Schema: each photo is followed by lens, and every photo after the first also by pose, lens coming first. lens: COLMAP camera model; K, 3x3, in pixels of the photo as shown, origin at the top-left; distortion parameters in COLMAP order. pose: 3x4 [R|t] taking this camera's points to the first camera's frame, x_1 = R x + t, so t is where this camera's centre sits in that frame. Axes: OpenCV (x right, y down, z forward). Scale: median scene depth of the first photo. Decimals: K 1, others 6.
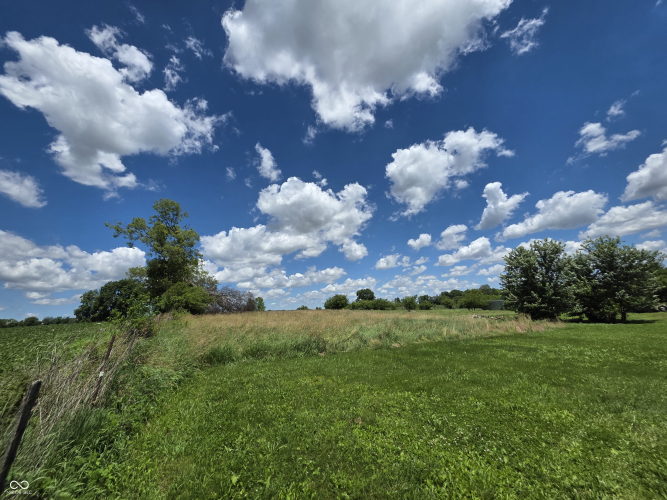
lens RADIAL K [[260.7, 0, 333.5], [0, 260.7, 250.0], [0, 0, 1]] dist [-0.002805, -0.000353]
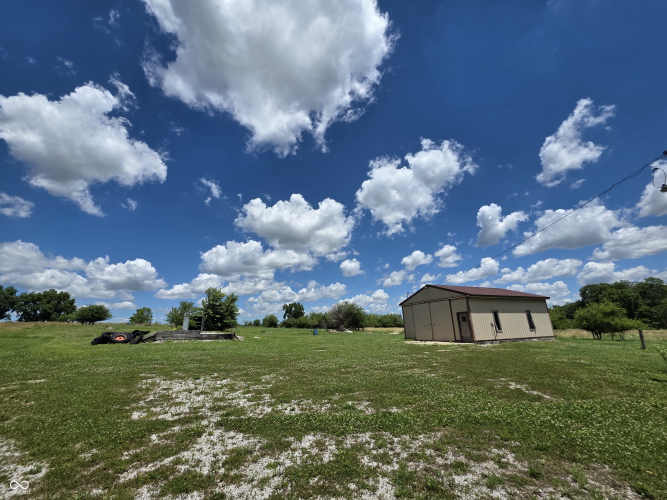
lens RADIAL K [[260.7, 0, 333.5], [0, 260.7, 250.0], [0, 0, 1]] dist [-0.002805, -0.000353]
pose [[0.994324, 0.017846, -0.104885, 0.122383], [-0.023555, 0.998293, -0.053443, -0.007153], [0.103752, 0.055611, 0.993047, 0.002135]]
